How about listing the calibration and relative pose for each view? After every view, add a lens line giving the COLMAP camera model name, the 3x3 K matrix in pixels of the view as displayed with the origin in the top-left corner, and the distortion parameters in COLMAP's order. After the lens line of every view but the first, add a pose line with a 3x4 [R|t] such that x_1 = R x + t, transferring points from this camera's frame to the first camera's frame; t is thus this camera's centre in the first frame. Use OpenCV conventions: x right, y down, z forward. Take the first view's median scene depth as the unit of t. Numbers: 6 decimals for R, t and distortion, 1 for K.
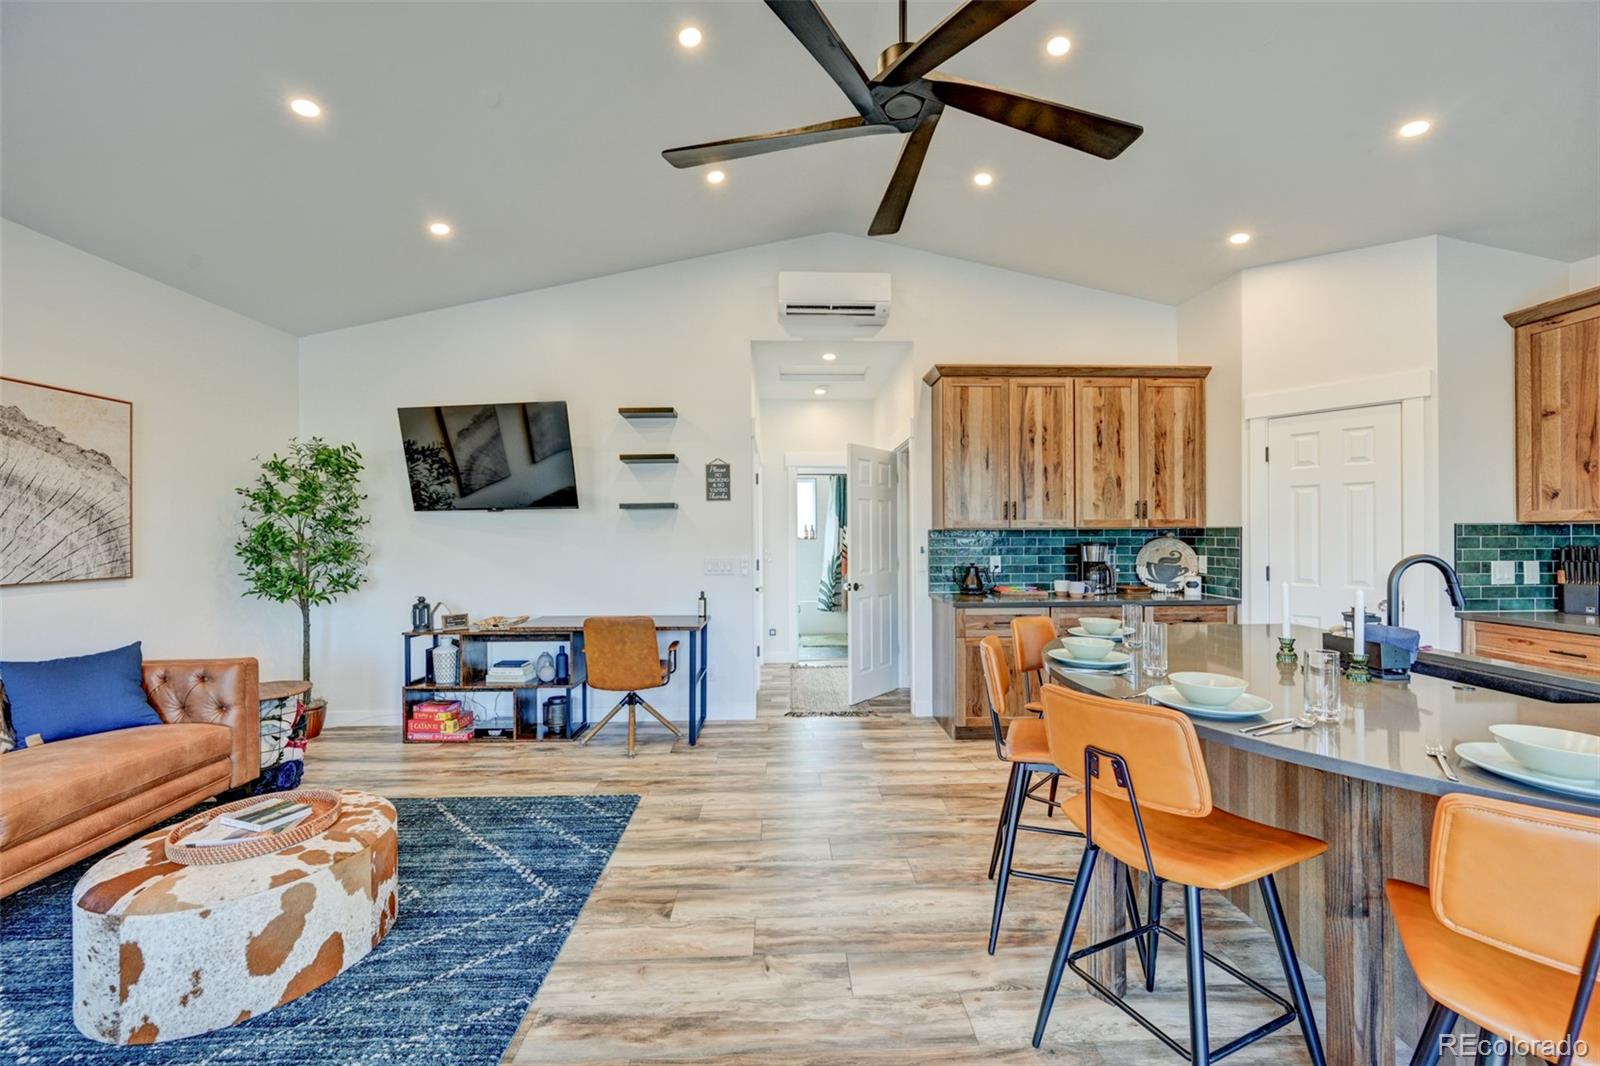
lens RADIAL K [[632.0, 0, 800.4], [0, 632.0, 533.4], [0, 0, 1]] dist [-0.002213, 0.001222]
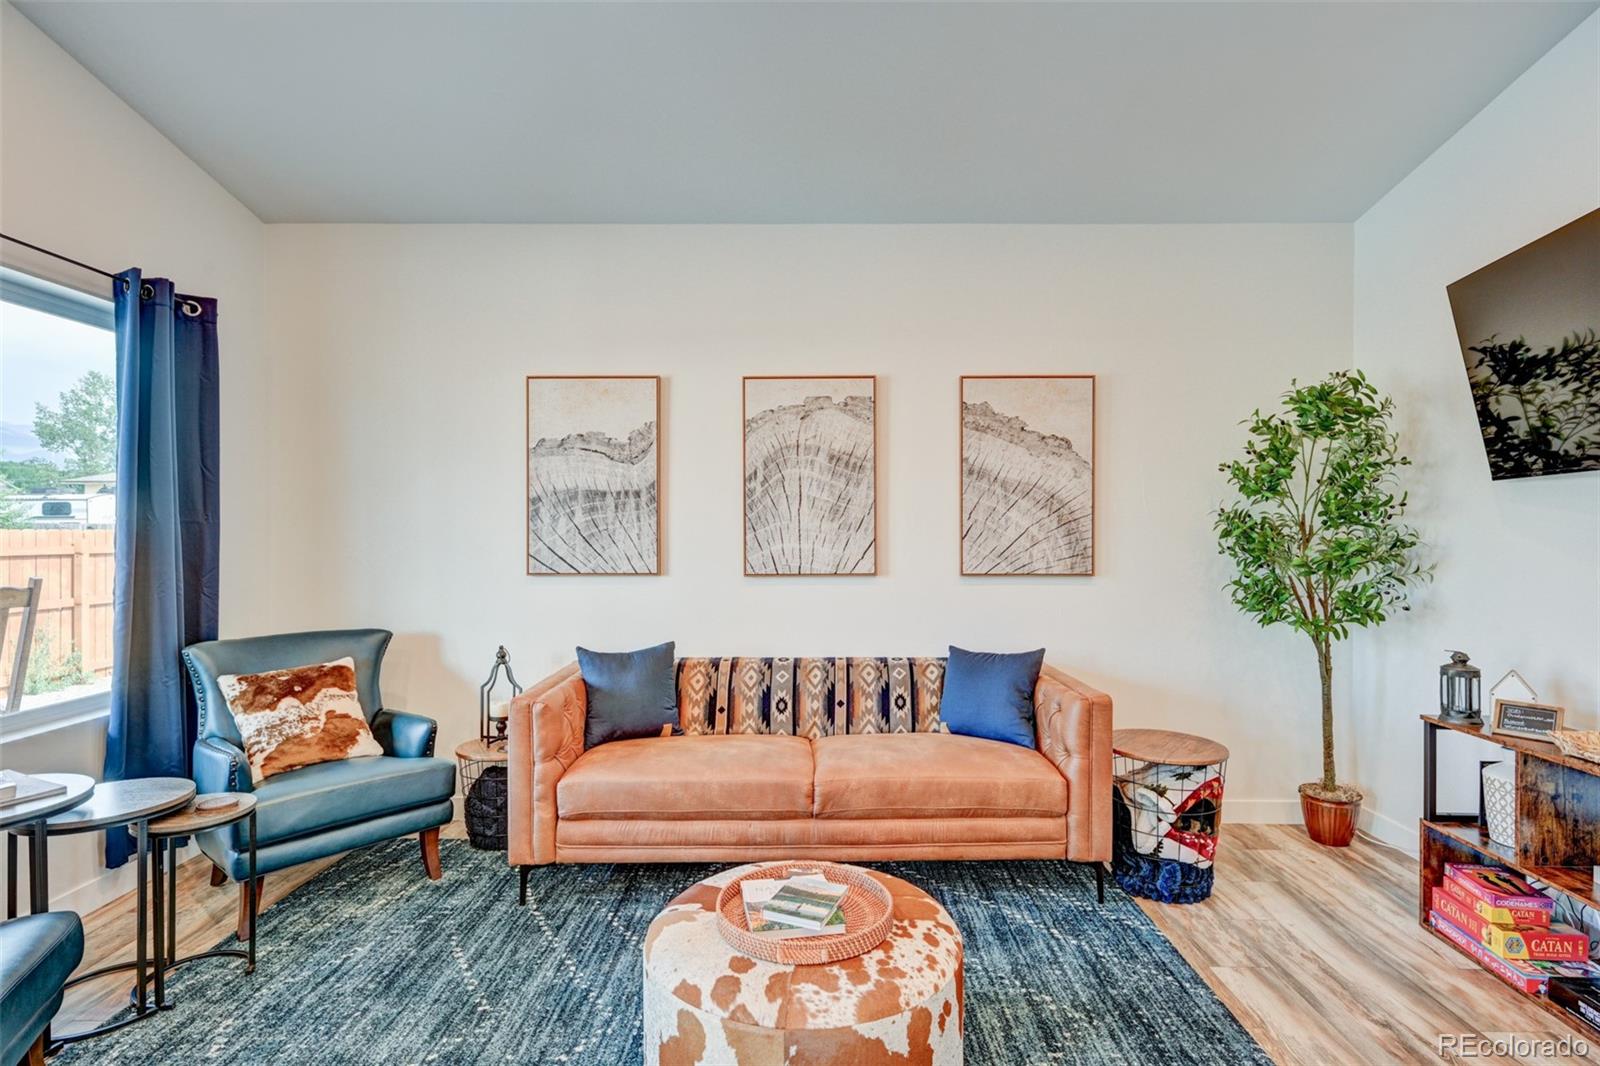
lens RADIAL K [[791.2, 0, 810.8], [0, 791.2, 532.3], [0, 0, 1]] dist [0.000367, 0.000247]
pose [[-0.036861, 0.009630, -0.999274, 0.043115], [0.000011, 0.999954, 0.009636, -0.000416], [0.999320, 0.000344, -0.036860, 0.517972]]
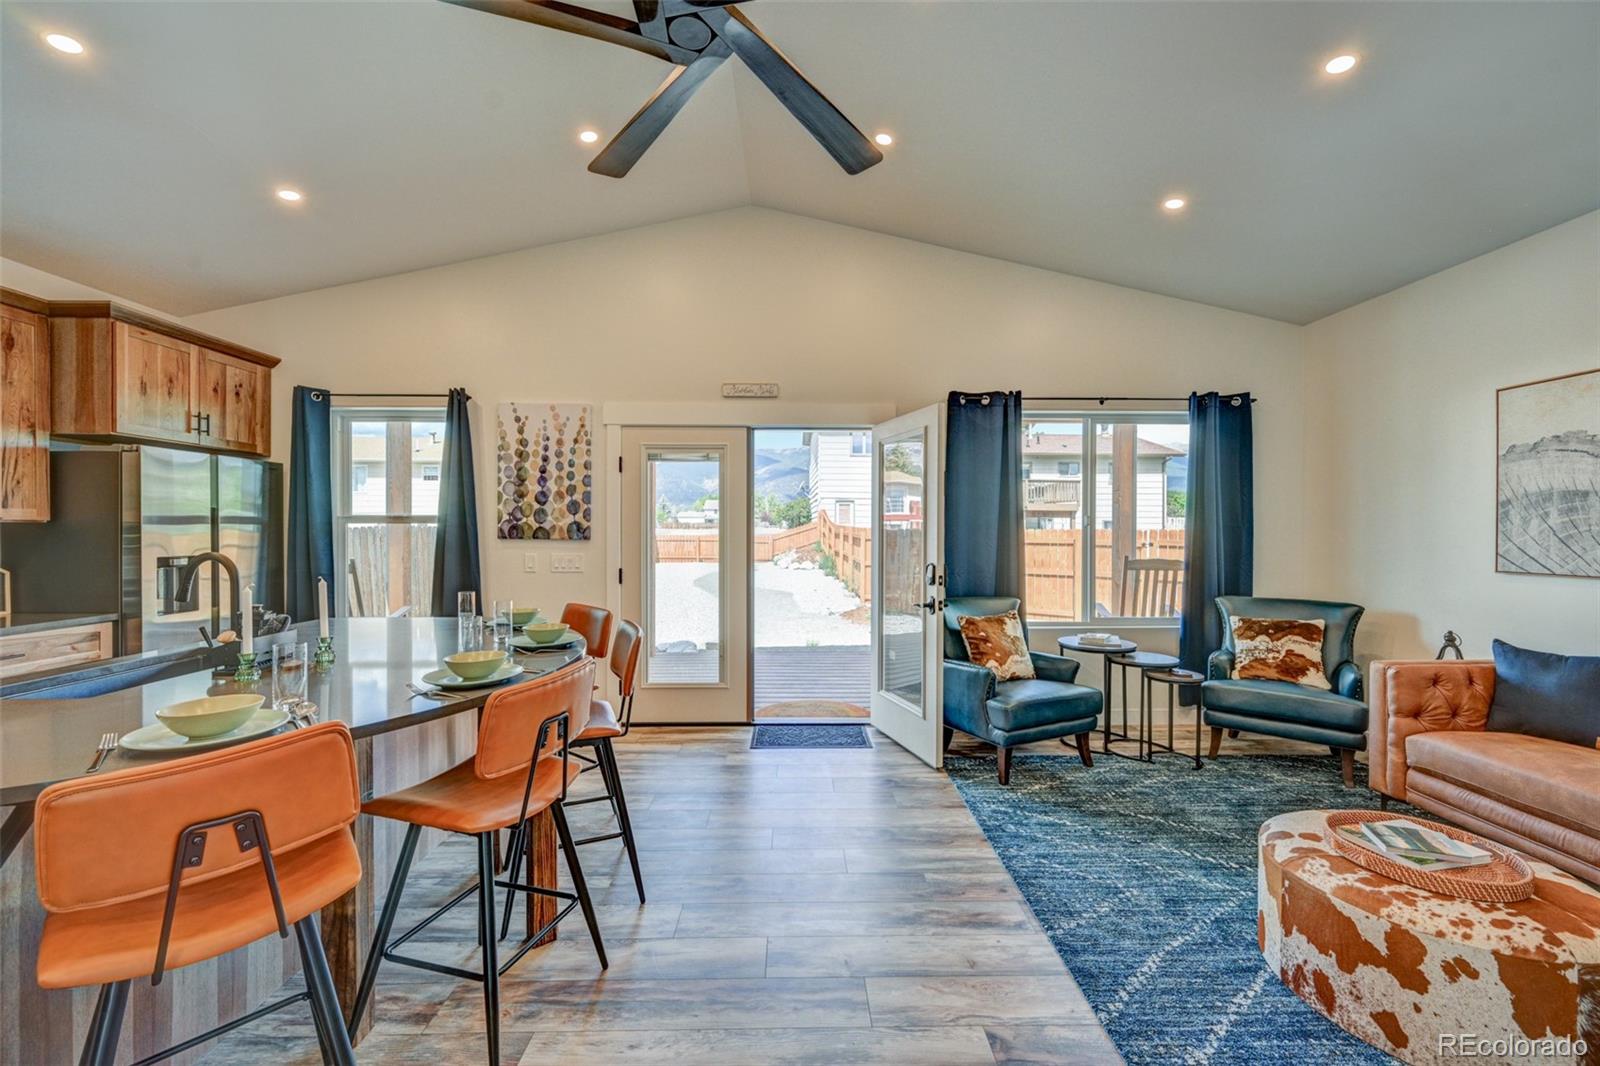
lens RADIAL K [[632.0, 0, 800.6], [0, 632.0, 534.0], [0, 0, 1]] dist [-0.002213, 0.001222]
pose [[-0.999820, 0.004571, 0.018423, 0.000368], [0.004663, 0.999977, 0.004949, 0.001344], [-0.018400, 0.005034, -0.999818, 0.947486]]
